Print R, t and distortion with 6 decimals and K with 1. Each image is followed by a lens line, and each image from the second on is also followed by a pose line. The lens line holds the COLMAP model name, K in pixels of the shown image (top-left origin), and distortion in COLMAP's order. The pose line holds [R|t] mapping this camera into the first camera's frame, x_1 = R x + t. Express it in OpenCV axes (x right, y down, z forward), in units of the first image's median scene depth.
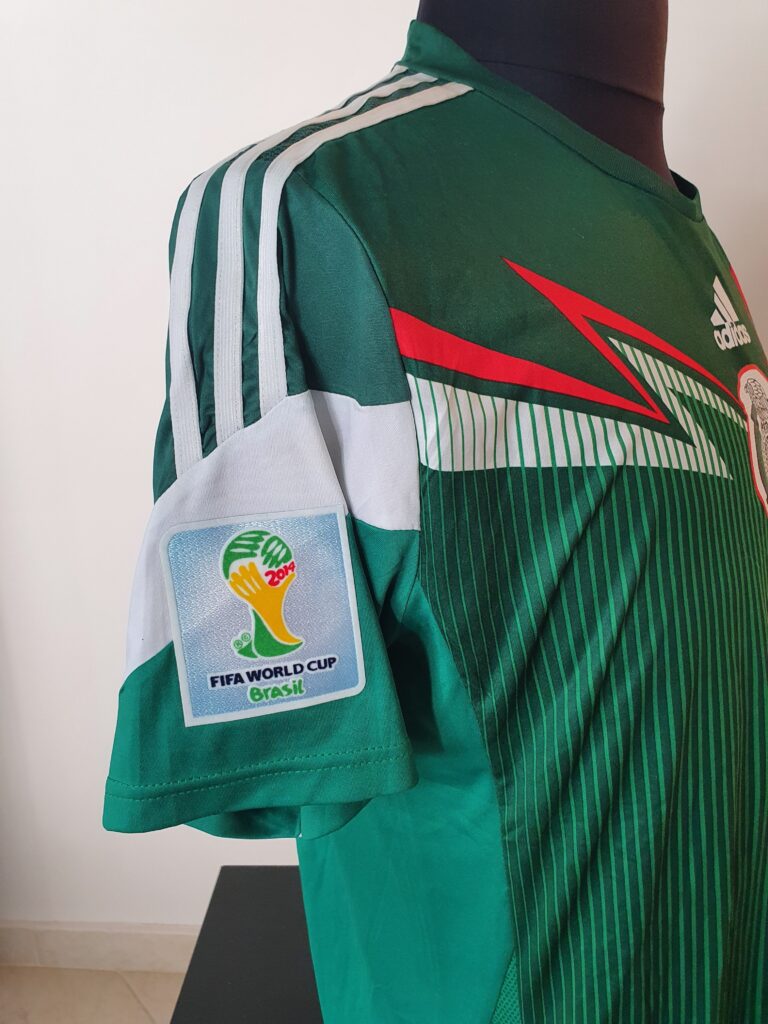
lens RADIAL K [[765.6, 0, 384.0], [0, 765.6, 512.0], [0, 0, 1]] dist [0.027696, -0.001612]
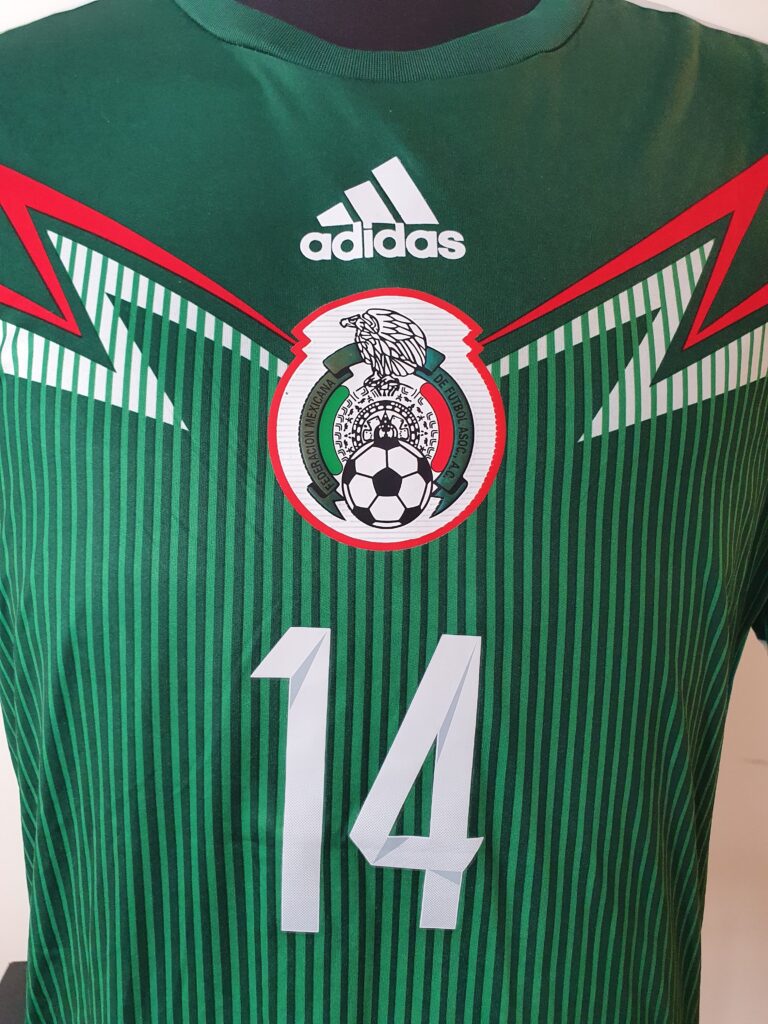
lens RADIAL K [[765.6, 0, 384.0], [0, 765.6, 512.0], [0, 0, 1]] dist [0.027696, -0.001612]
pose [[0.604890, 0.189155, -0.773517, 1.200821], [-0.236686, 0.970185, 0.052159, -0.052900], [0.760321, 0.151531, 0.631625, 0.754879]]
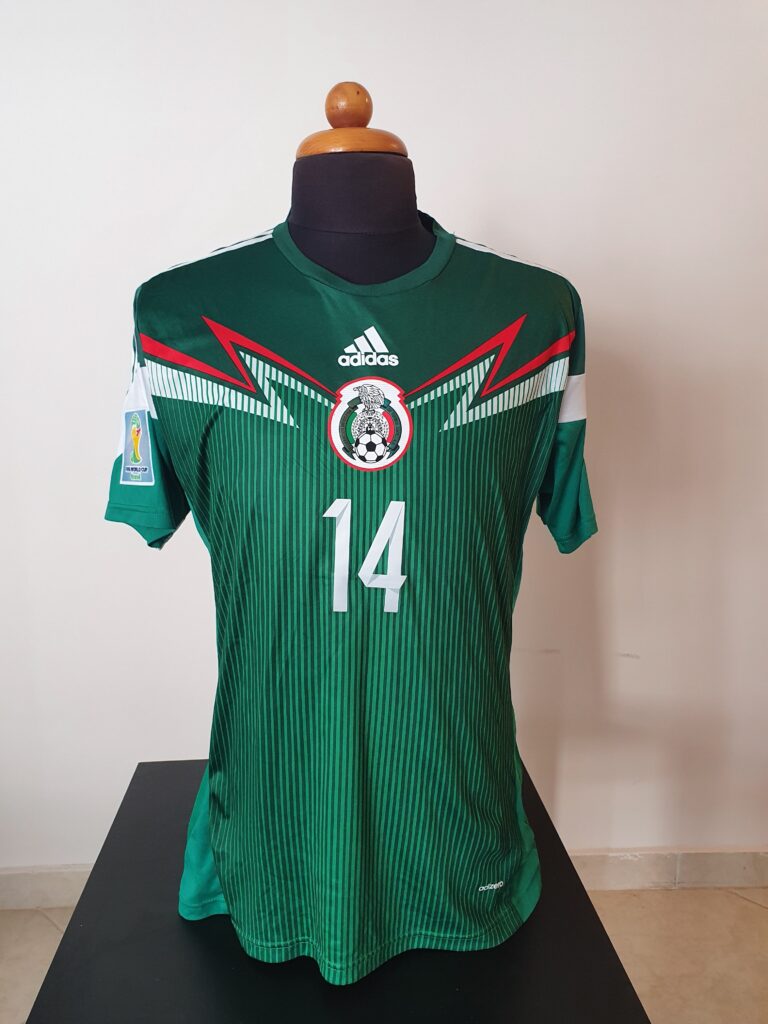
lens RADIAL K [[775.5, 0, 394.7], [0, 775.5, 514.4], [0, 0, 1]] dist [0.069640, -0.001439]
pose [[0.638202, 0.190445, -0.745941, 2.282372], [-0.231047, 0.971637, 0.050390, 0.015730], [0.734381, 0.140189, 0.664103, -0.113154]]
